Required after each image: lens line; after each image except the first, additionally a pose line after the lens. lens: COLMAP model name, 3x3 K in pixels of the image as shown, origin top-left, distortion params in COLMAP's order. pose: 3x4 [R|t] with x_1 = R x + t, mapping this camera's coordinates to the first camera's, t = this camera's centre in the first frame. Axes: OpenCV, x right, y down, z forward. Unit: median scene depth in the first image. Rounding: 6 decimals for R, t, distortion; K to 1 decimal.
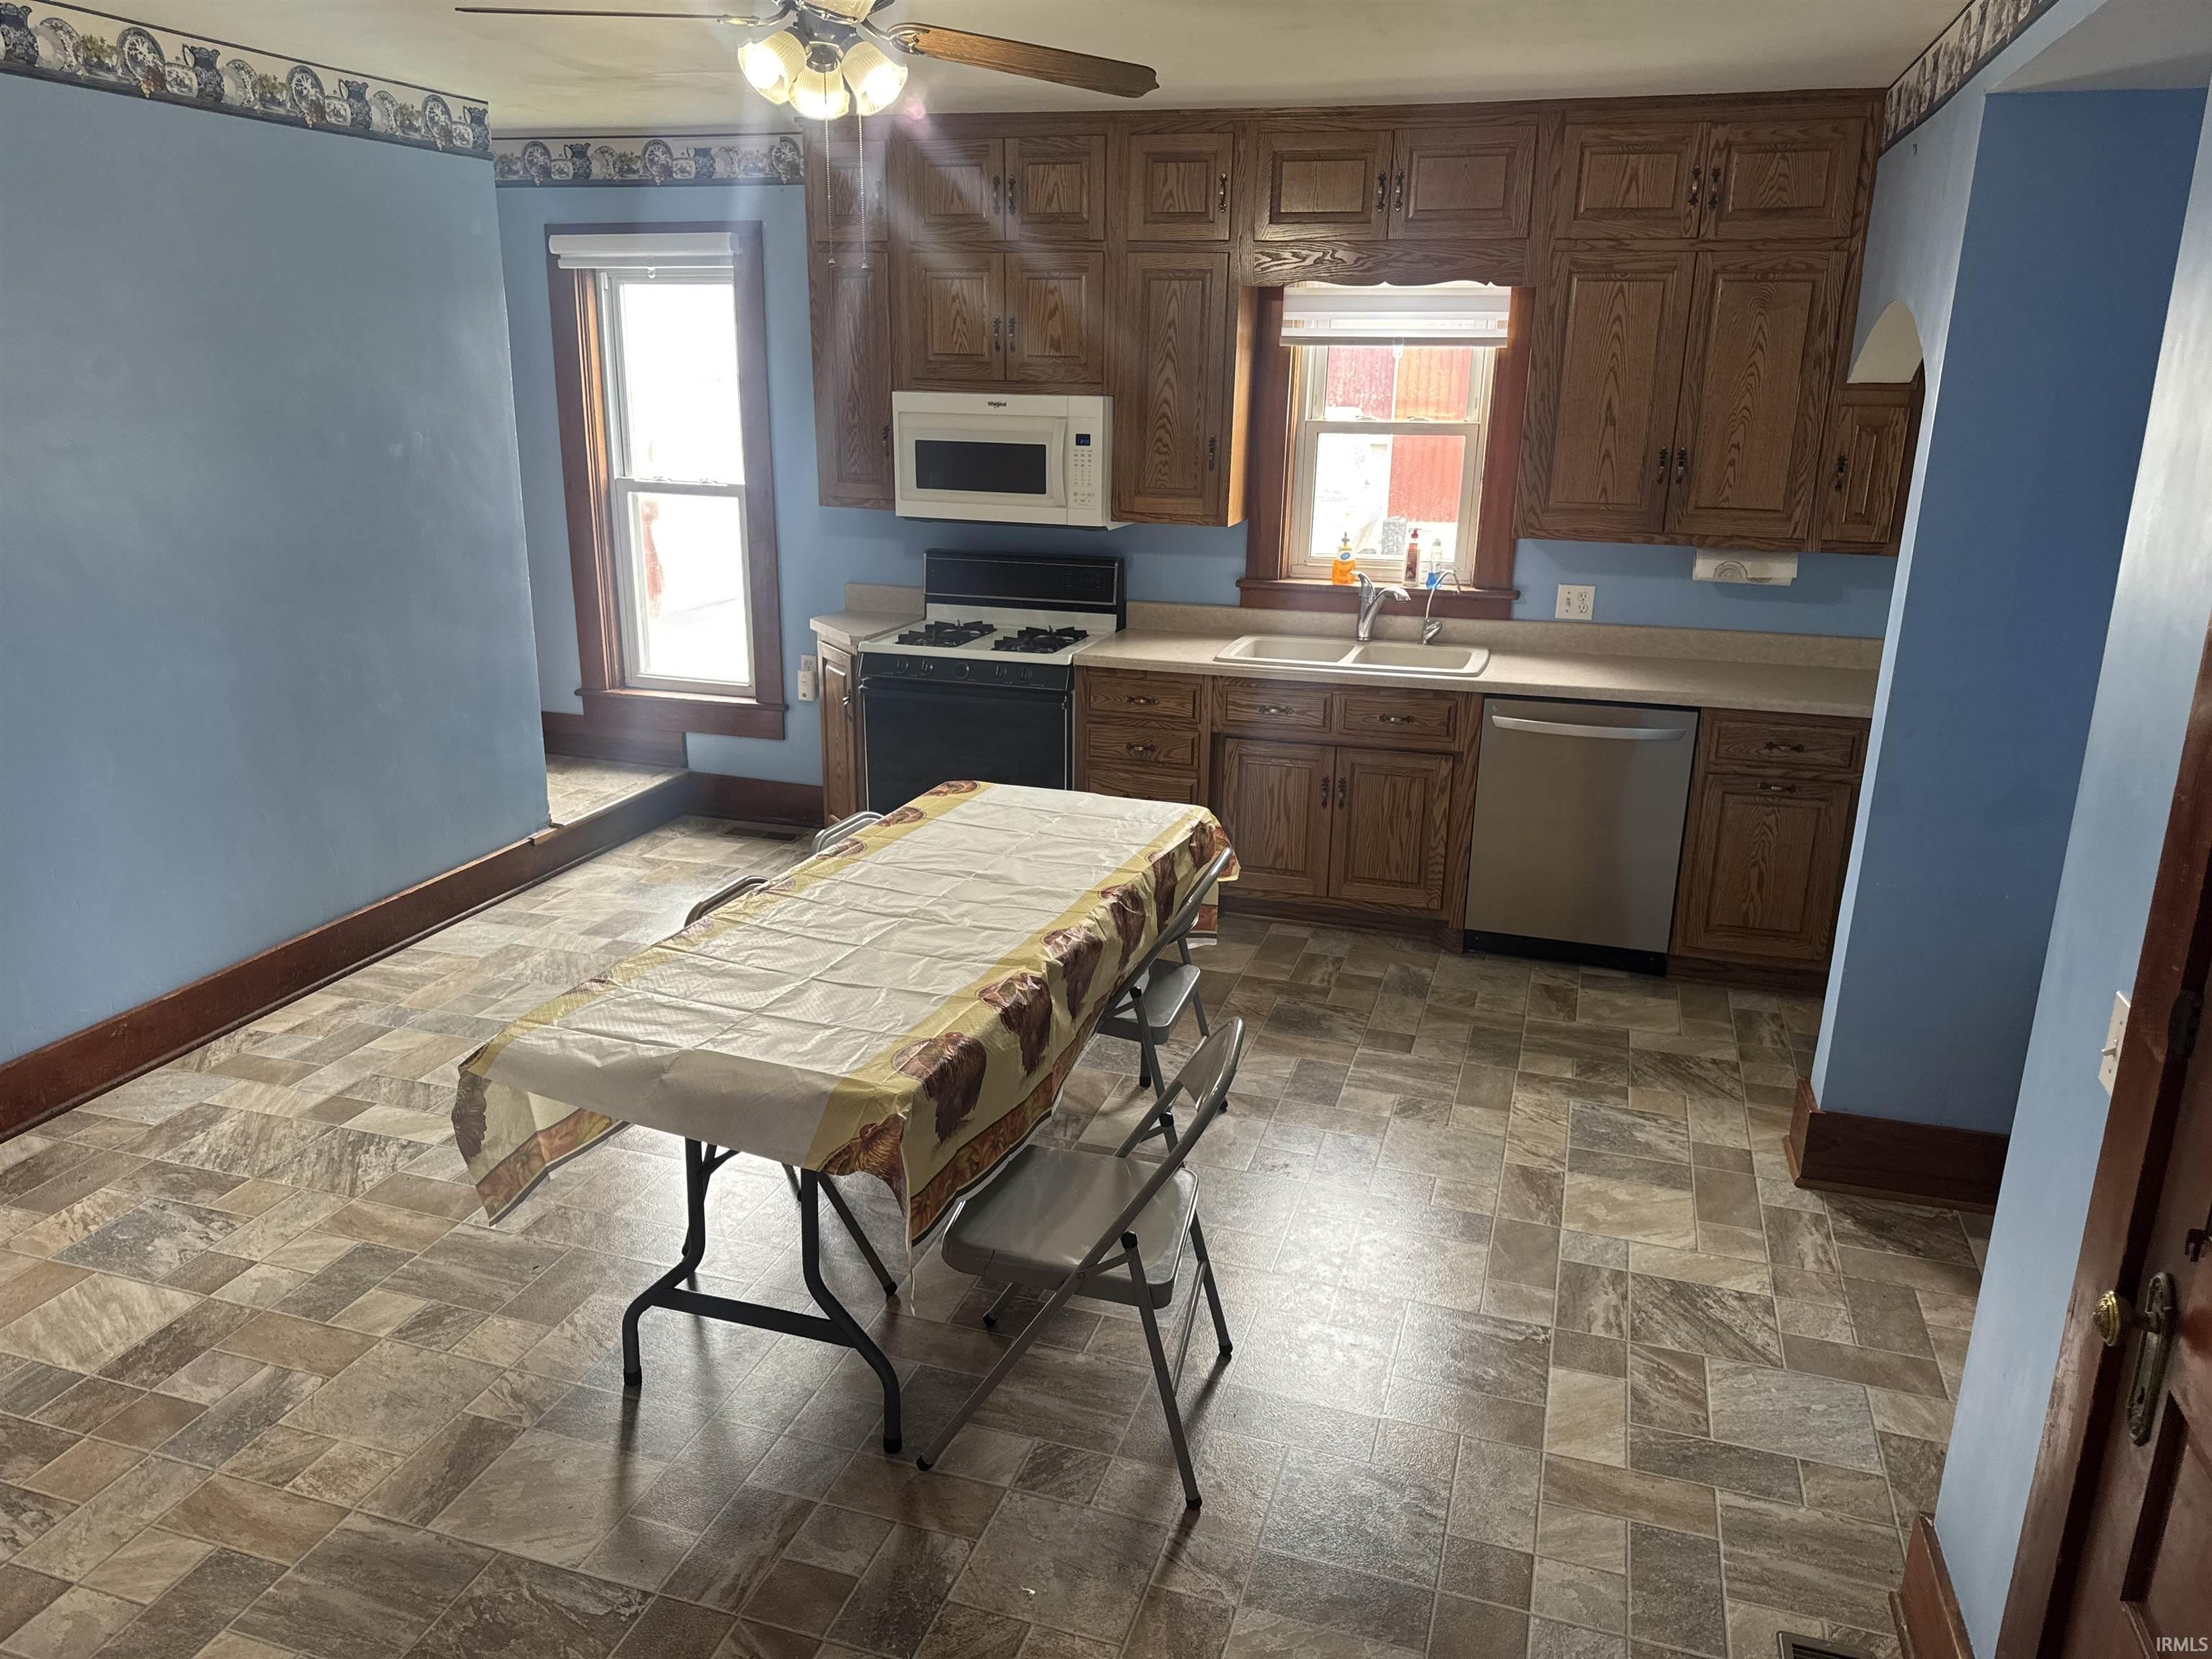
lens RADIAL K [[1545.0, 0, 1108.2], [0, 1545.0, 833.7], [0, 0, 1]] dist [0.021079, -0.023129]
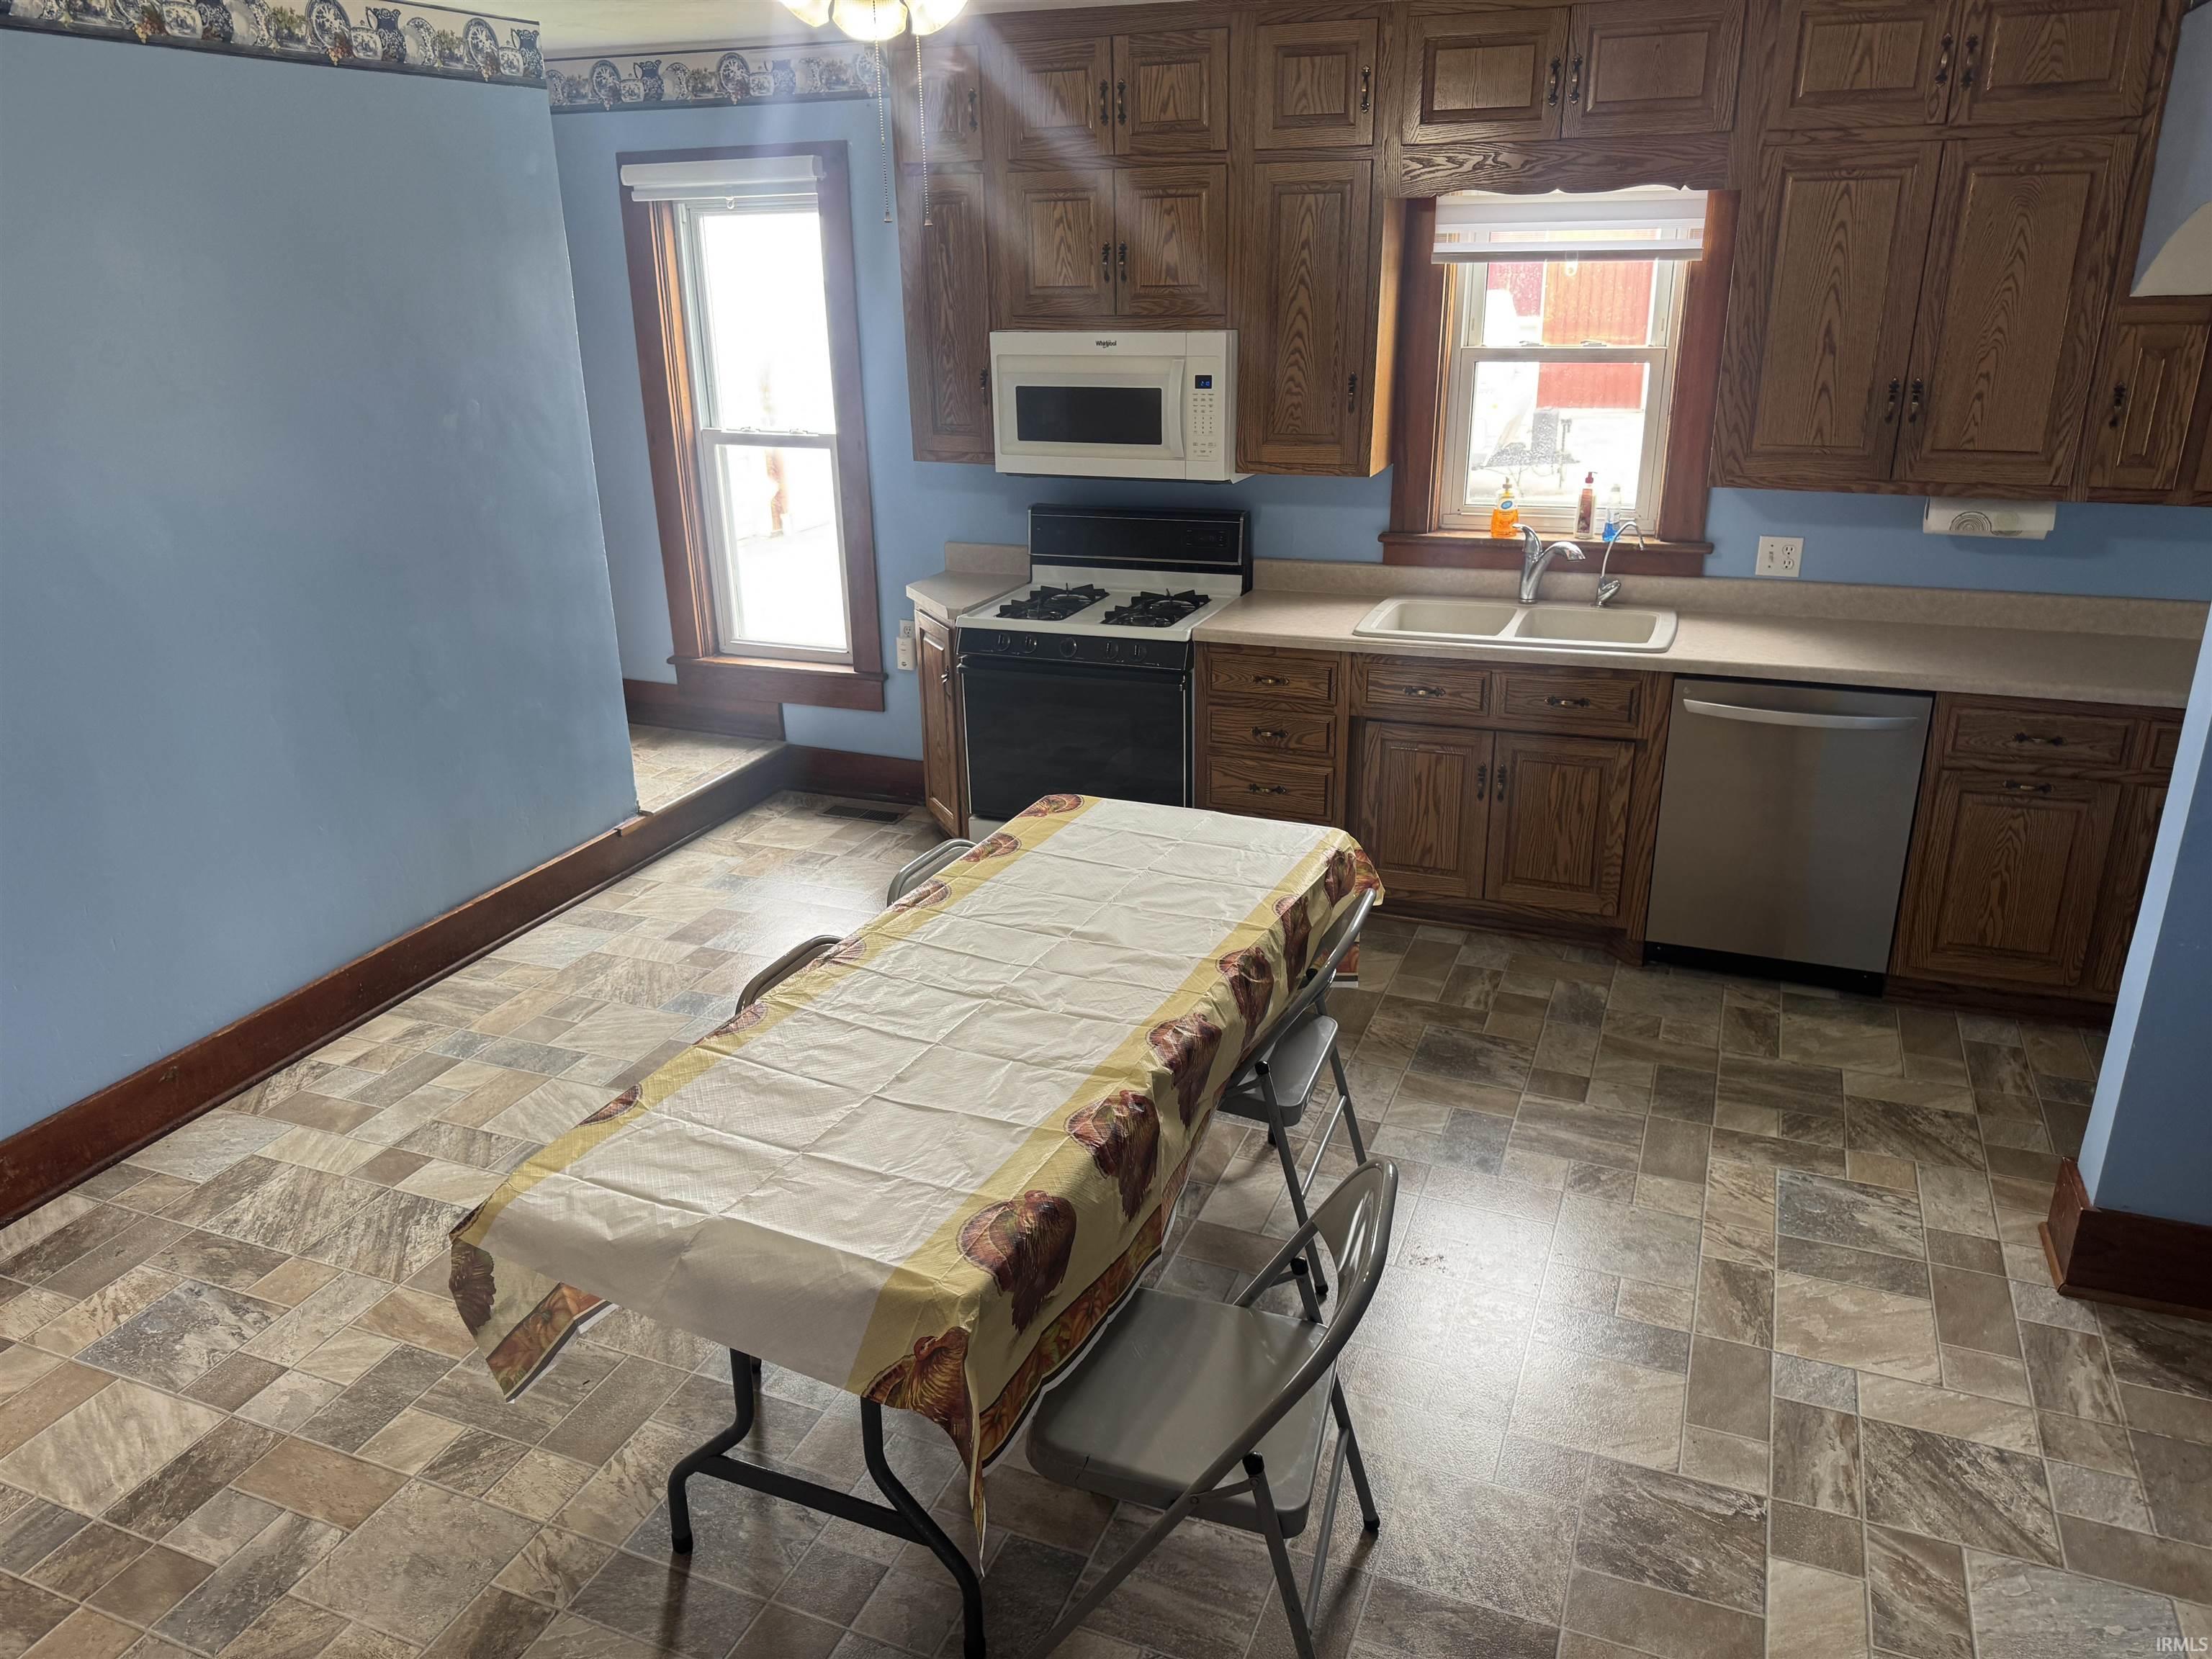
lens RADIAL K [[1545.0, 0, 1111.6], [0, 1545.0, 824.9], [0, 0, 1]] dist [0.021079, -0.023129]
pose [[0.996349, -0.004535, -0.085251, 0.006054], [0.009856, 0.998021, 0.062102, -0.065195], [0.084800, -0.062715, 0.994422, 0.114067]]
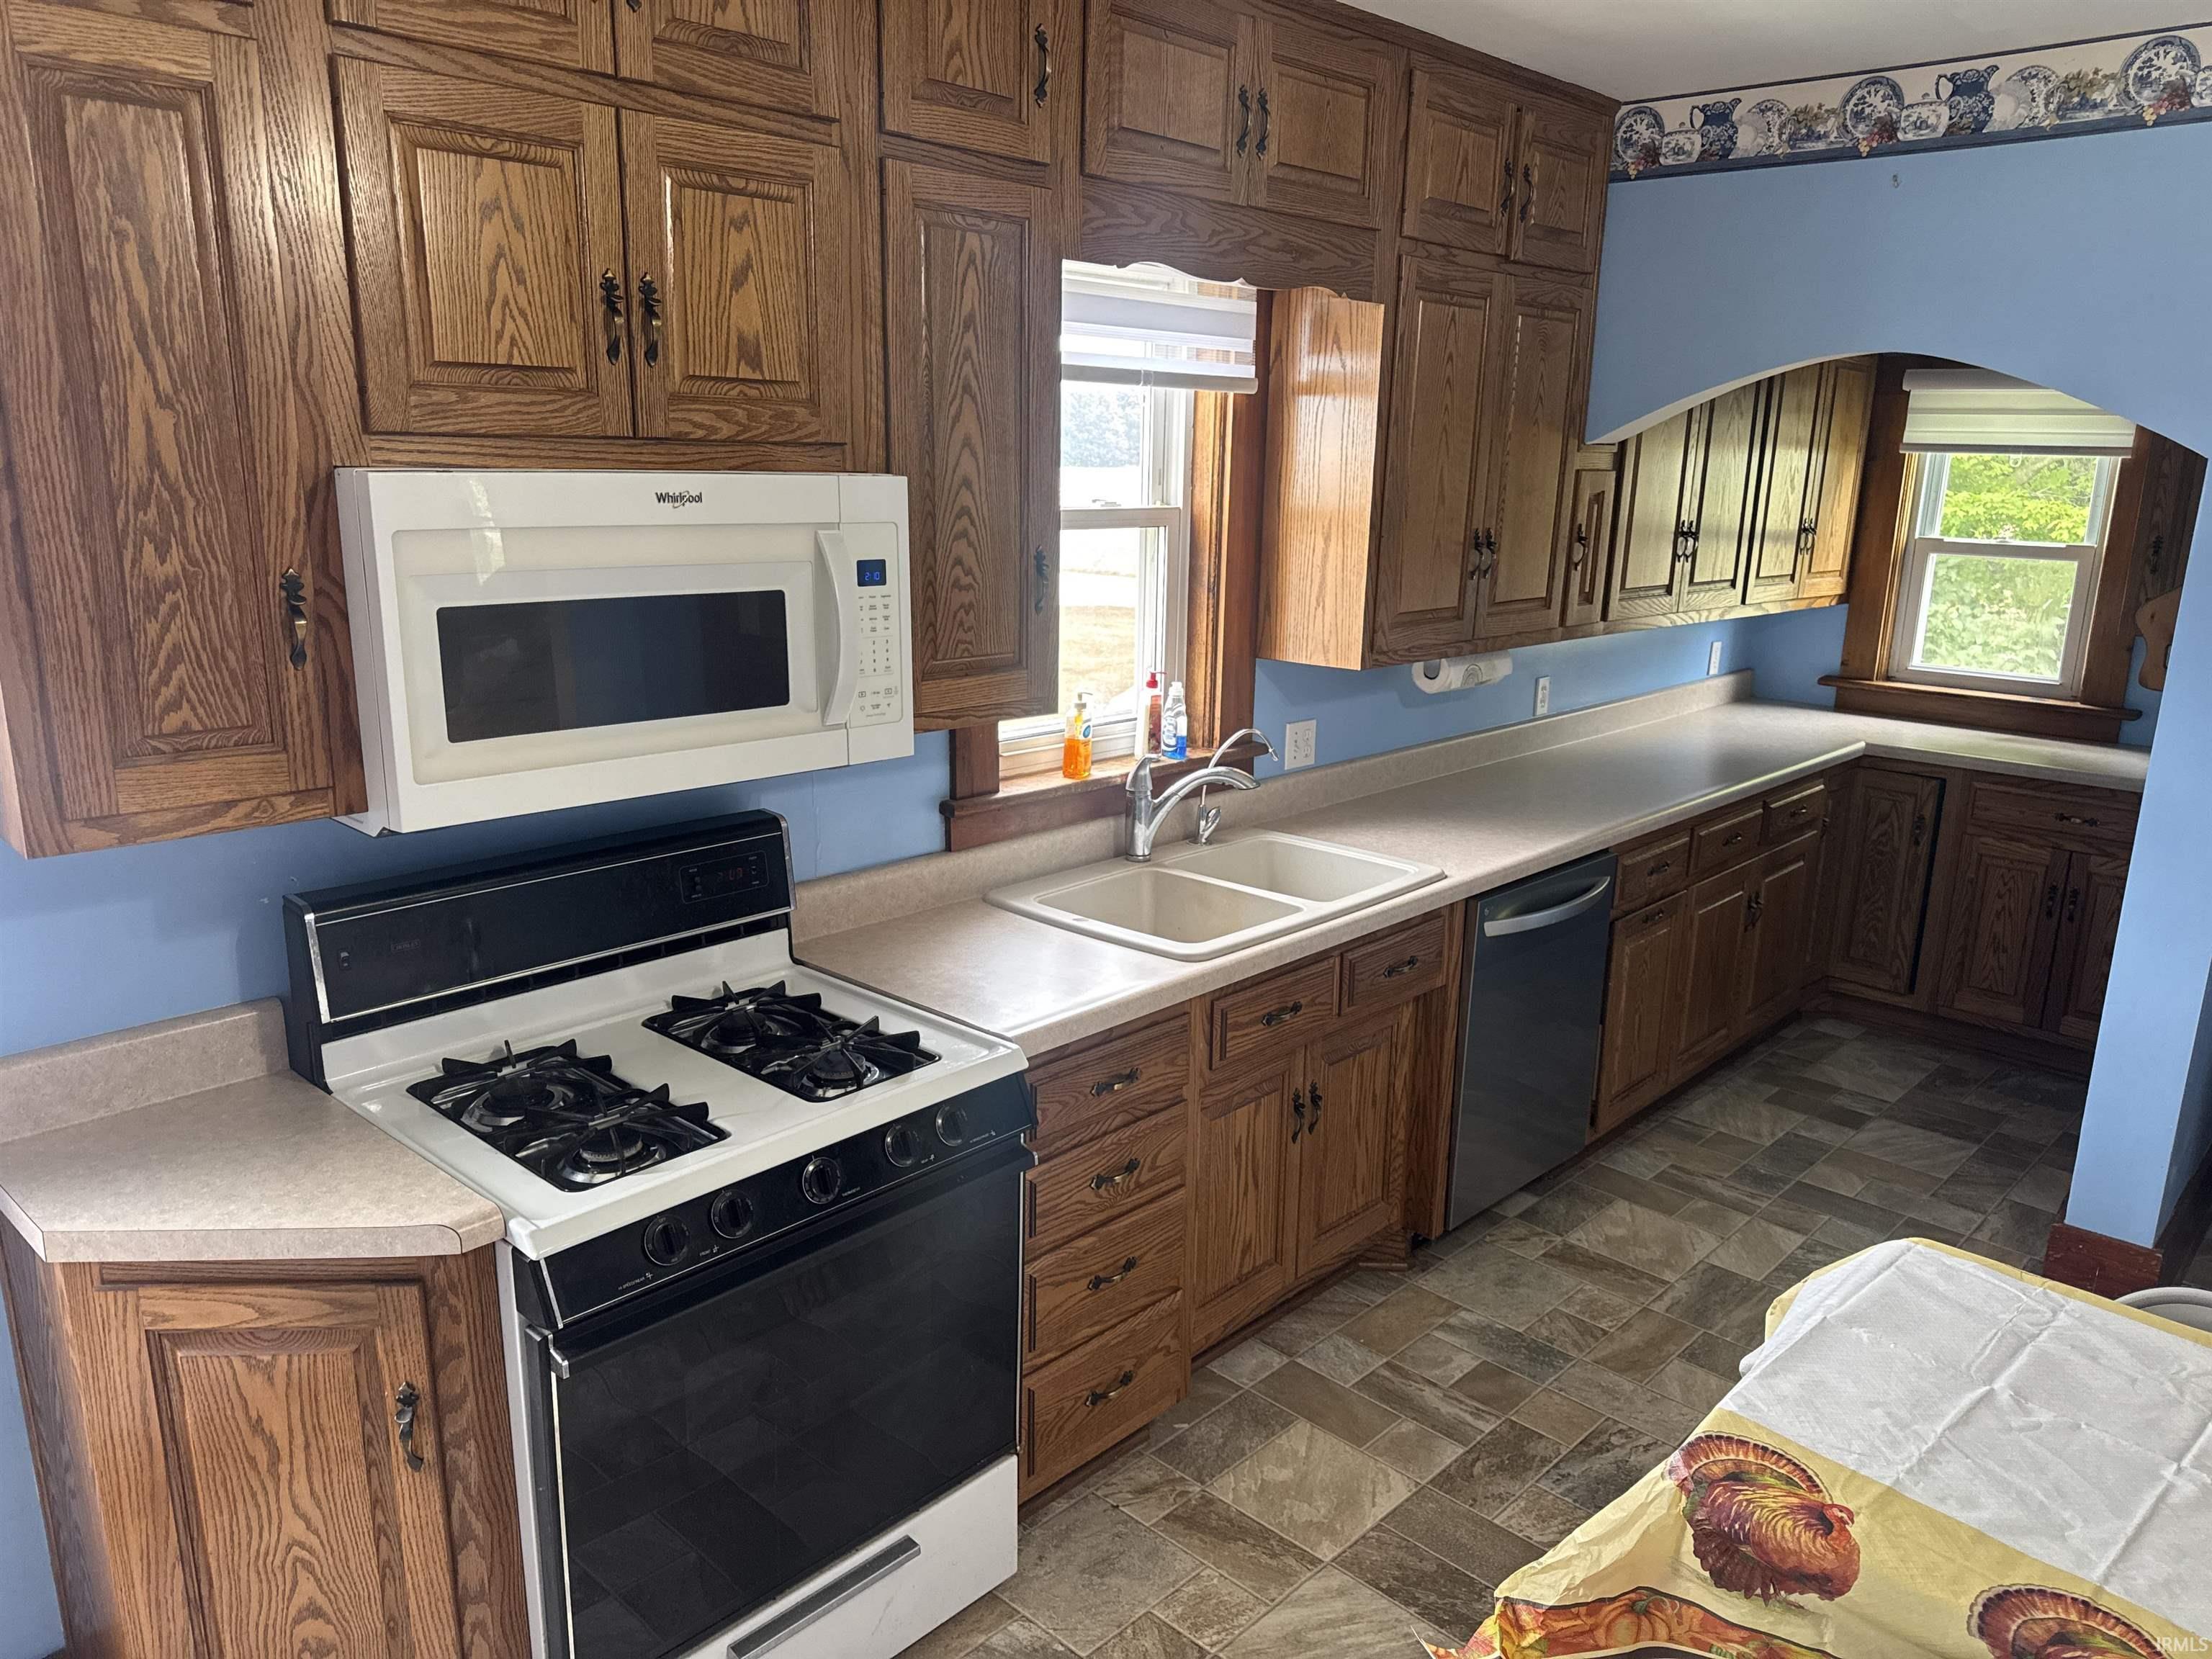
lens RADIAL K [[1545.0, 0, 1030.8], [0, 1545.0, 844.8], [0, 0, 1]] dist [0.021079, -0.023129]
pose [[0.459723, -0.222740, 0.859675, -0.437619], [0.249843, 0.961375, 0.115484, -0.246291], [-0.852193, 0.161693, 0.497616, 0.845890]]
